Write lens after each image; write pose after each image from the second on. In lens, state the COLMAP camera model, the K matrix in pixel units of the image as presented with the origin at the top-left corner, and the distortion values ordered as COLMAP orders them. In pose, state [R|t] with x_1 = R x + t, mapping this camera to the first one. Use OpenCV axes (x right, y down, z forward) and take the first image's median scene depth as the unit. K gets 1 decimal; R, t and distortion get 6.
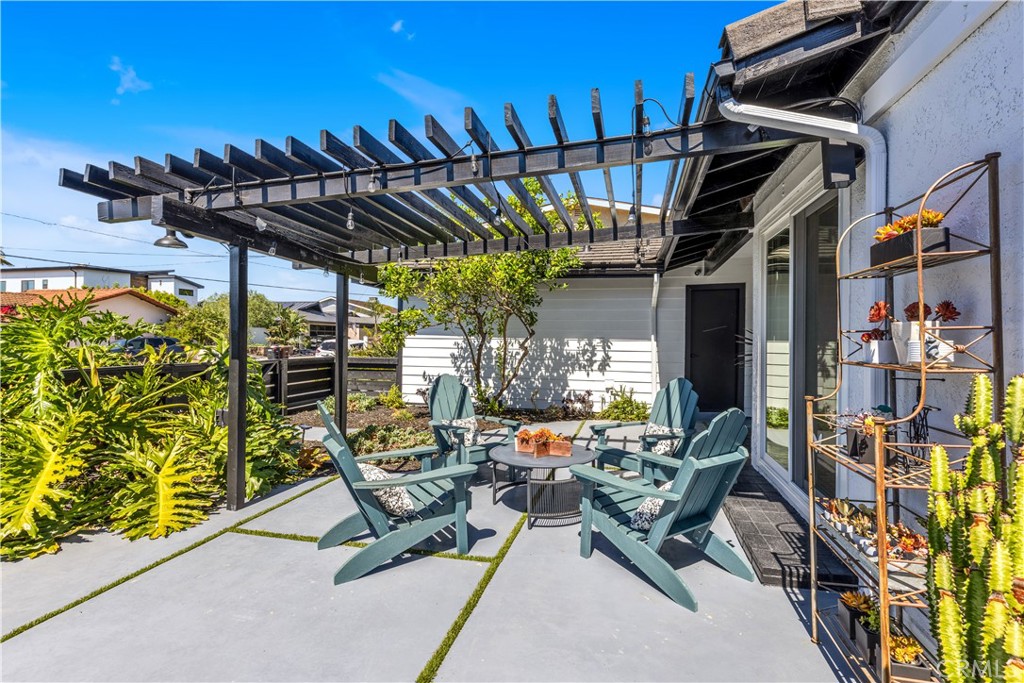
lens RADIAL K [[476.6, 0, 512.0], [0, 476.6, 341.5], [0, 0, 1]] dist [-0.018091, 0.000035]
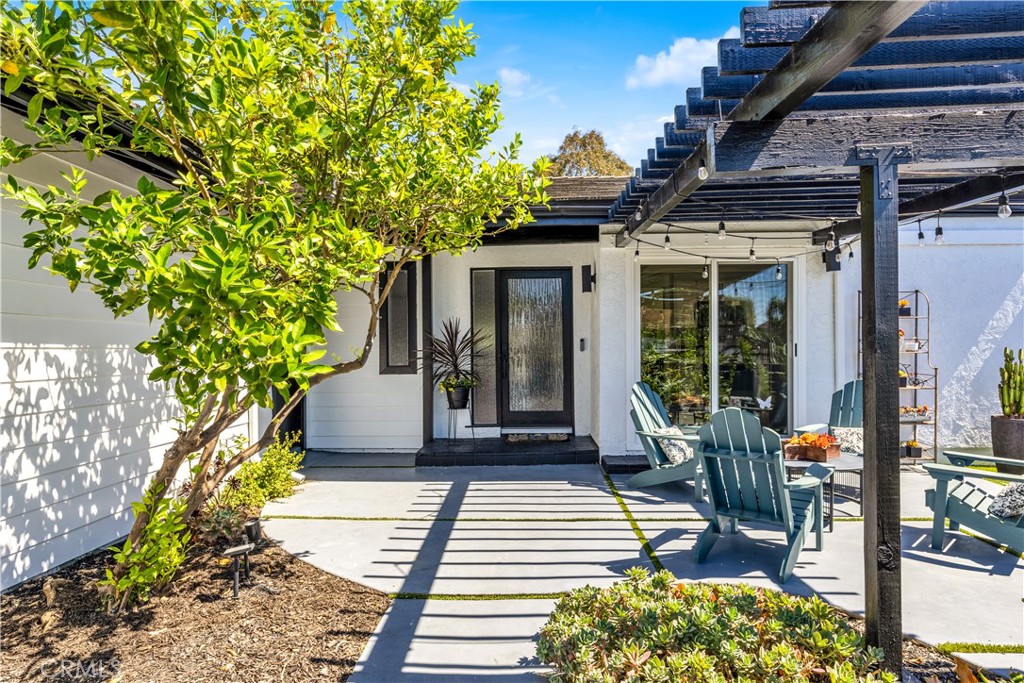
lens RADIAL K [[595.2, 0, 512.0], [0, 595.2, 341.5], [0, 0, 1]] dist [-0.000453, -0.000470]
pose [[-0.213358, 0.005126, 0.976961, -0.441295], [0.011559, 0.999929, -0.002722, -0.005157], [-0.976906, 0.010712, -0.213402, 0.802519]]
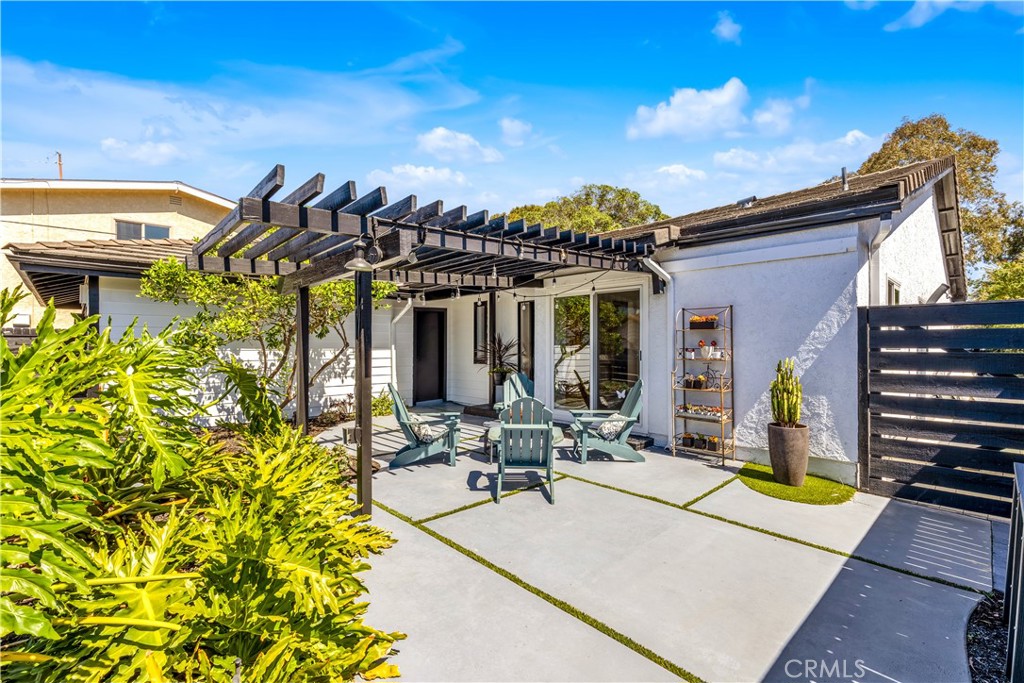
lens RADIAL K [[476.6, 0, 512.0], [0, 476.6, 341.5], [0, 0, 1]] dist [-0.018091, 0.000035]
pose [[0.541740, -0.000324, 0.840546, -0.554741], [0.009079, 0.999944, -0.005466, -0.013335], [-0.840497, 0.010592, 0.541712, 0.065241]]
